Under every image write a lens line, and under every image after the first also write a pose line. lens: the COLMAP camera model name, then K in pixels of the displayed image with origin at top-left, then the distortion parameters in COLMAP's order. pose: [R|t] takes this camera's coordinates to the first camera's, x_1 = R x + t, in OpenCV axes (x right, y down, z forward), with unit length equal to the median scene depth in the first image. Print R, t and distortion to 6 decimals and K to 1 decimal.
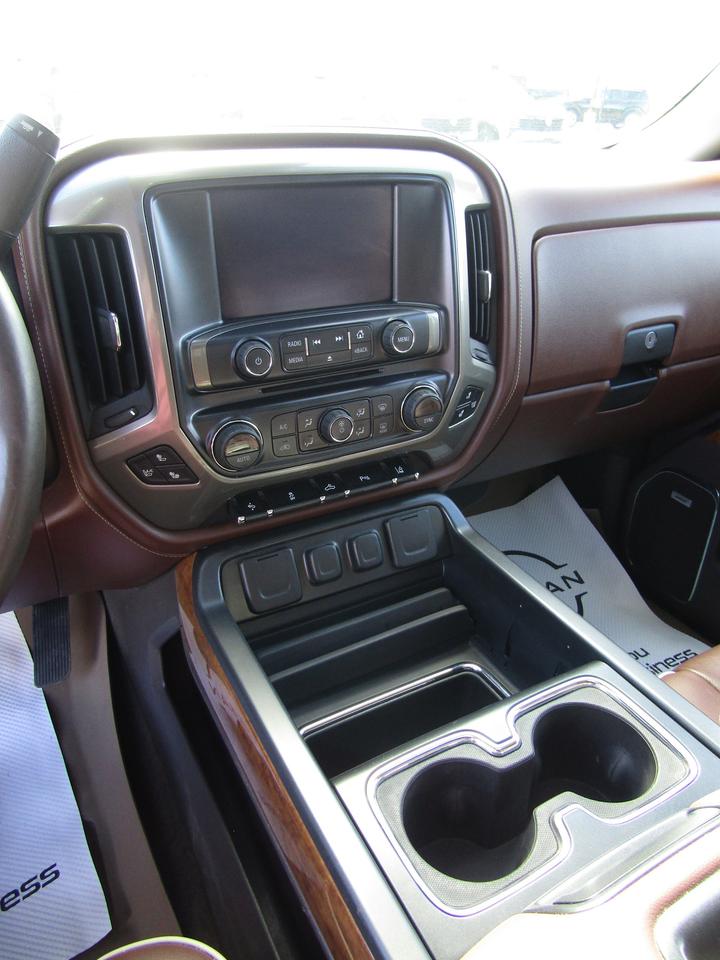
lens RADIAL K [[691.5, 0, 360.0], [0, 691.5, 480.0], [0, 0, 1]] dist [-0.000309, 0.003607]
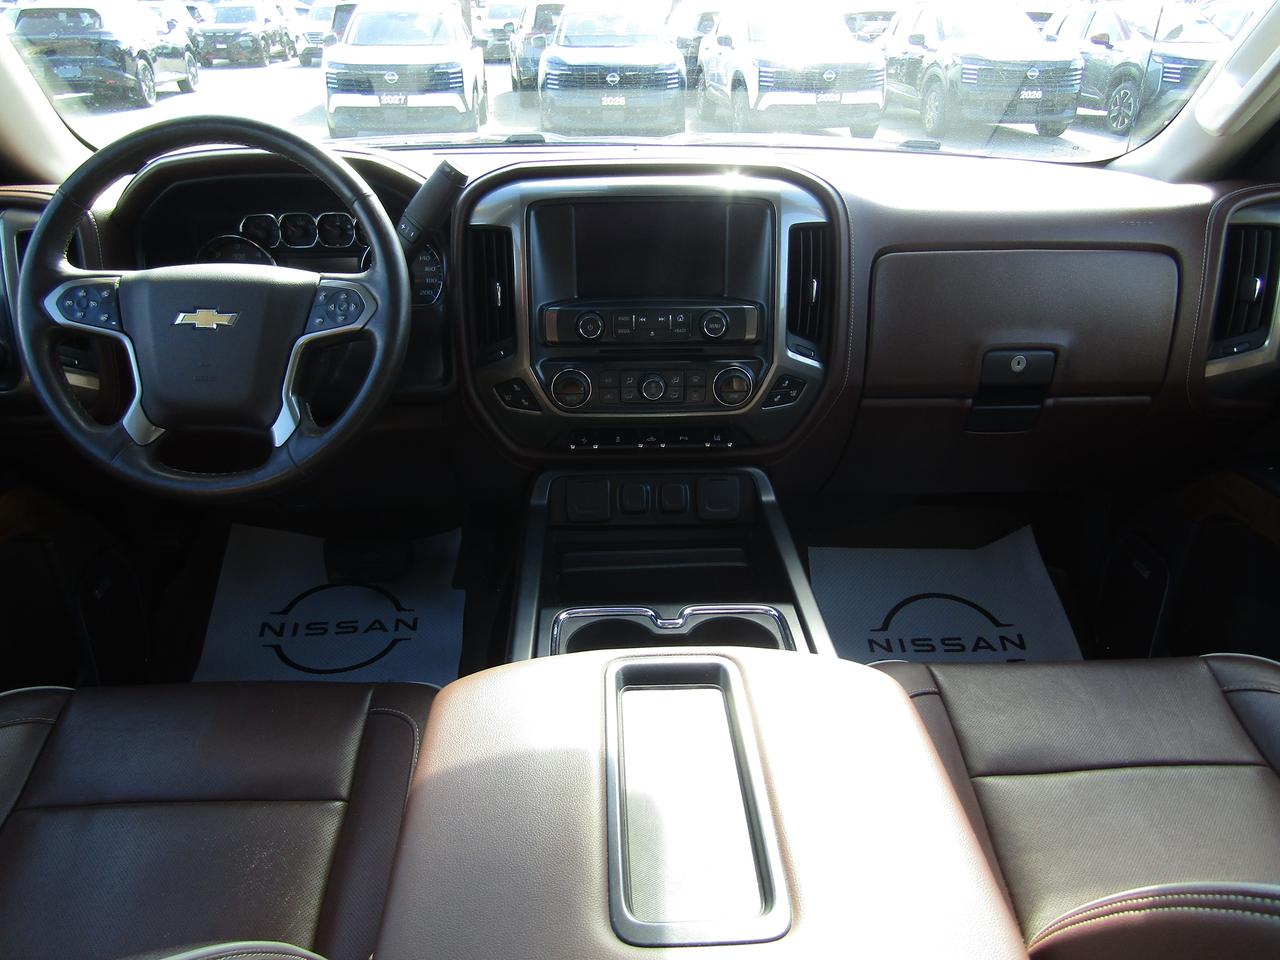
lens RADIAL K [[905.8, 0, 644.0], [0, 905.8, 475.3], [0, 0, 1]] dist [-0.008706, -0.002826]
pose [[0.900045, 0.169102, -0.401651, 0.628583], [-0.197740, 0.979777, -0.030606, 0.130298], [0.388353, 0.106969, 0.915281, -0.494683]]
